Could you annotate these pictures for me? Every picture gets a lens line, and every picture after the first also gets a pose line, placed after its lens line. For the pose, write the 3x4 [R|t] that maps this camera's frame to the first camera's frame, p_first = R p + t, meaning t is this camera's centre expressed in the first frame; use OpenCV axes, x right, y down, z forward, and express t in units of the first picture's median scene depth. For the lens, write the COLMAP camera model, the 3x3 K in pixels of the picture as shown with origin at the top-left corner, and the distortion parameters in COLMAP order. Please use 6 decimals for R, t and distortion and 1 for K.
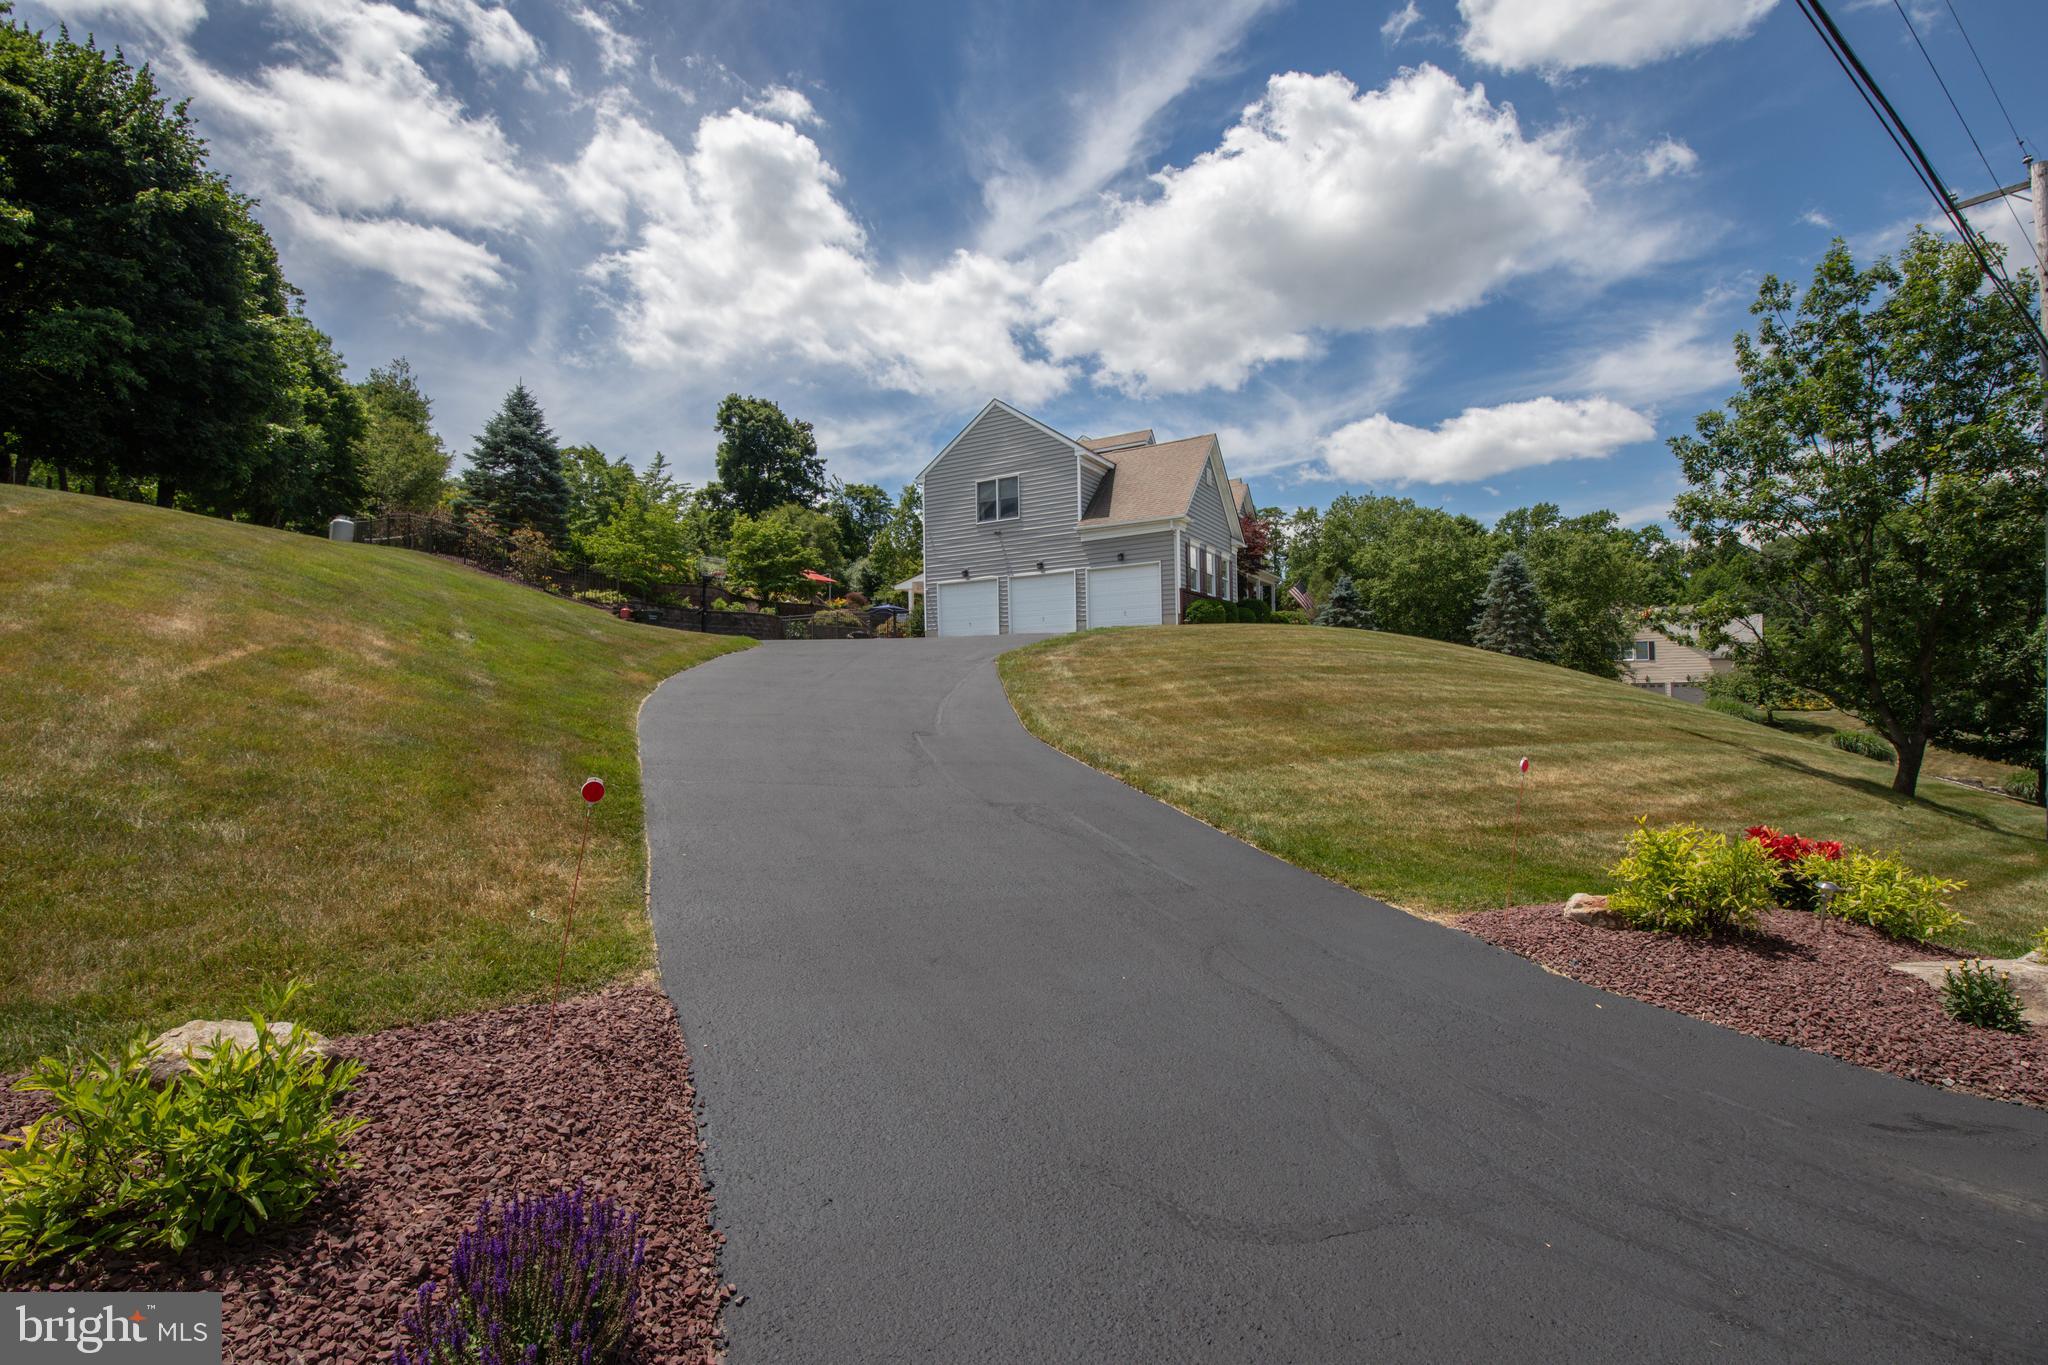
lens RADIAL K [[880.6, 0, 1026.0], [0, 880.6, 687.4], [0, 0, 1]] dist [-0.002983, -0.000294]
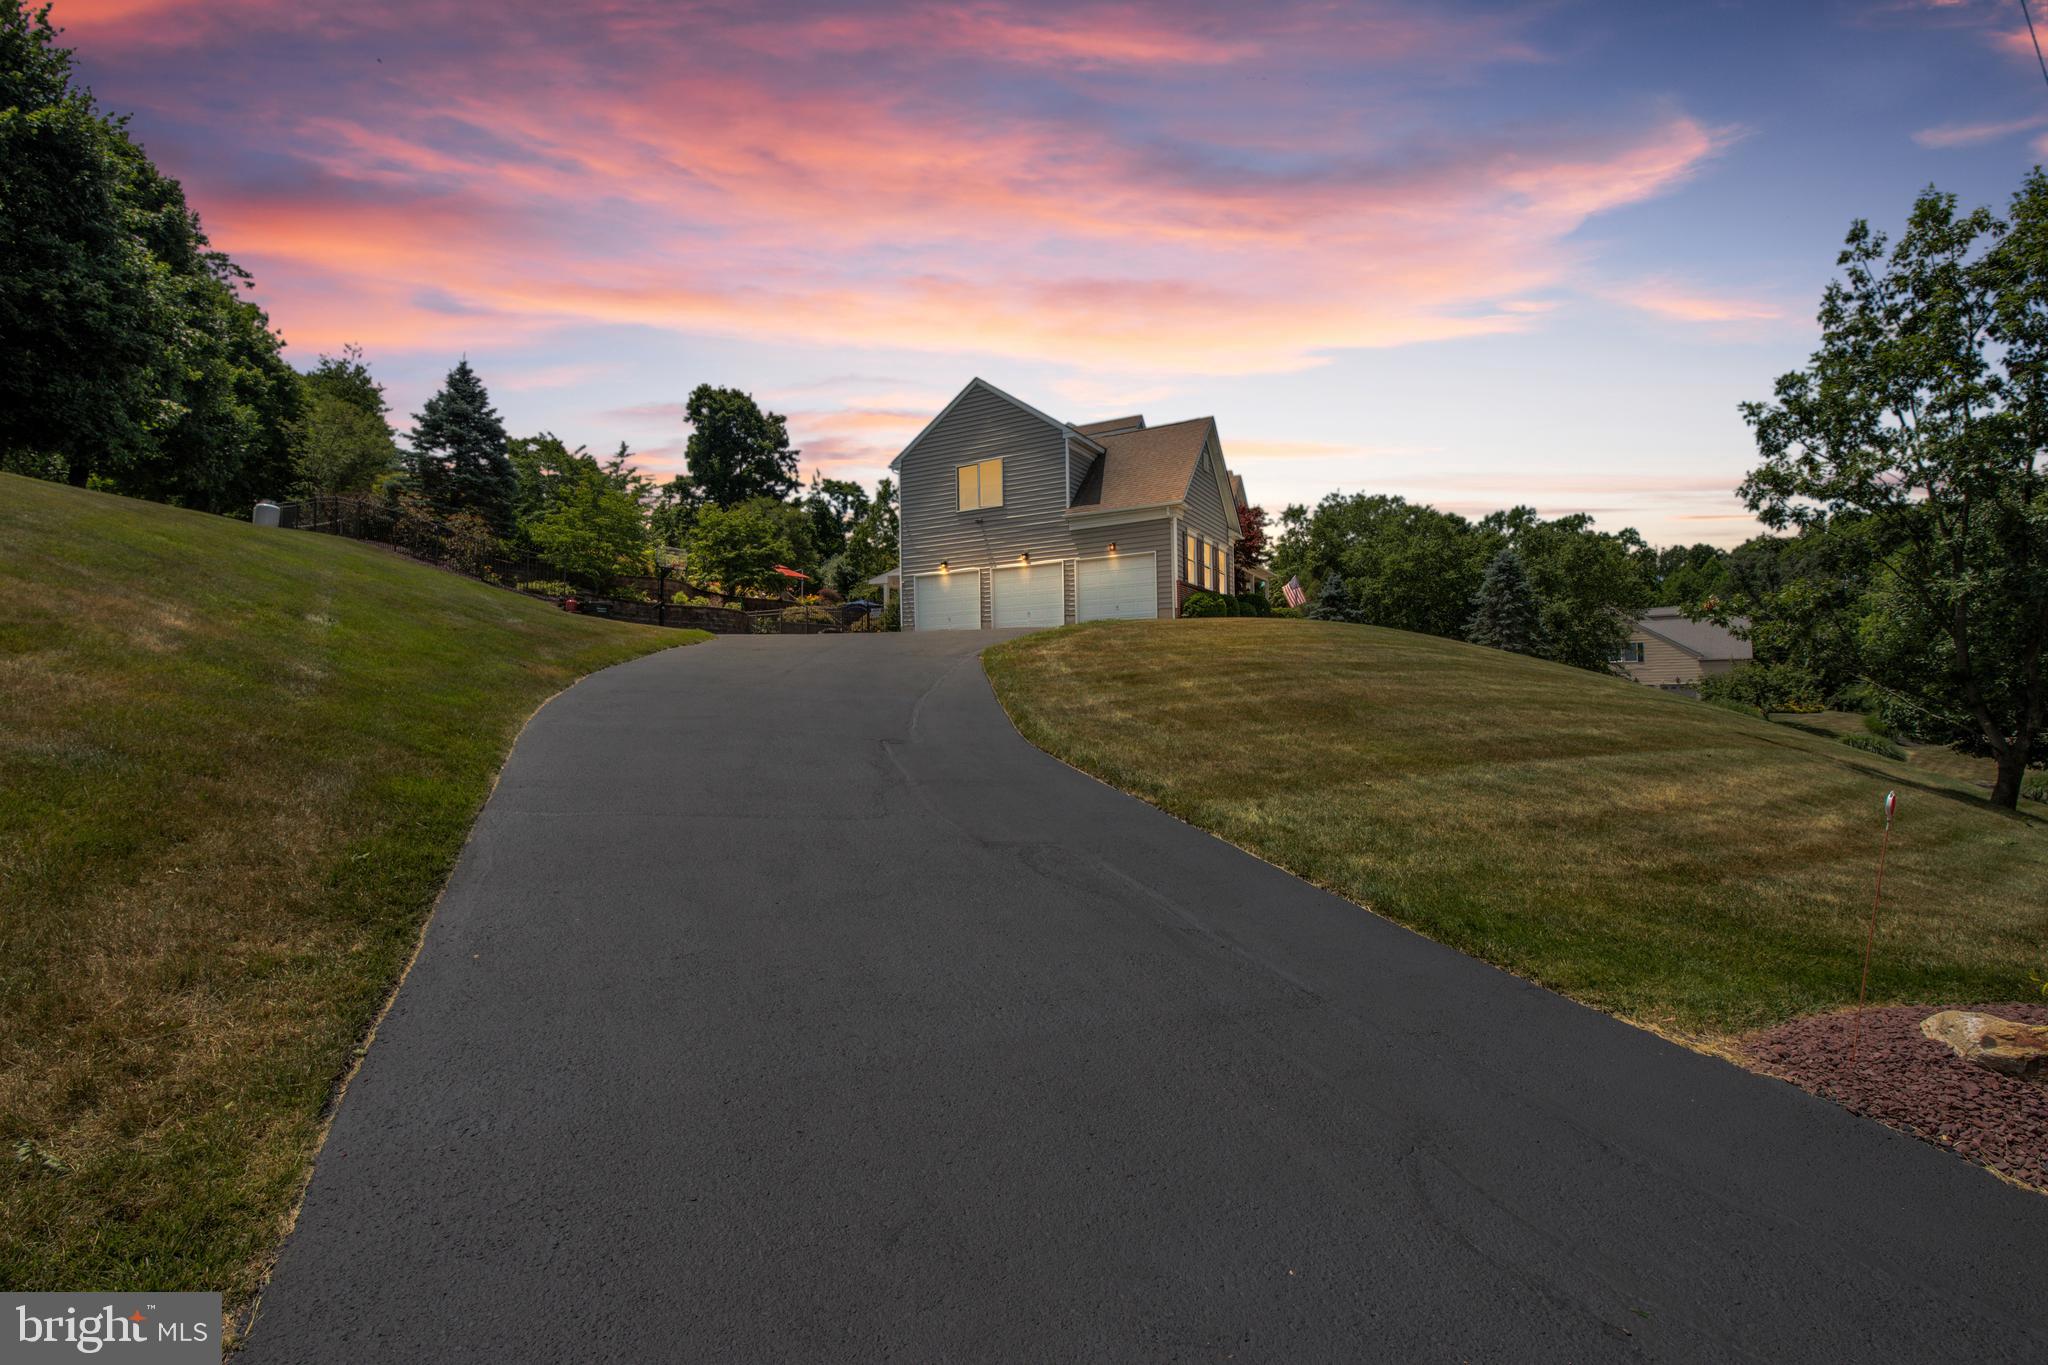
lens RADIAL K [[880.6, 0, 1017.1], [0, 880.6, 678.1], [0, 0, 1]] dist [-0.002983, -0.000294]
pose [[0.999886, 0.001294, 0.015017, -0.010040], [-0.001105, 0.999920, -0.012613, 0.003026], [-0.015032, 0.012595, 0.999808, 0.116653]]
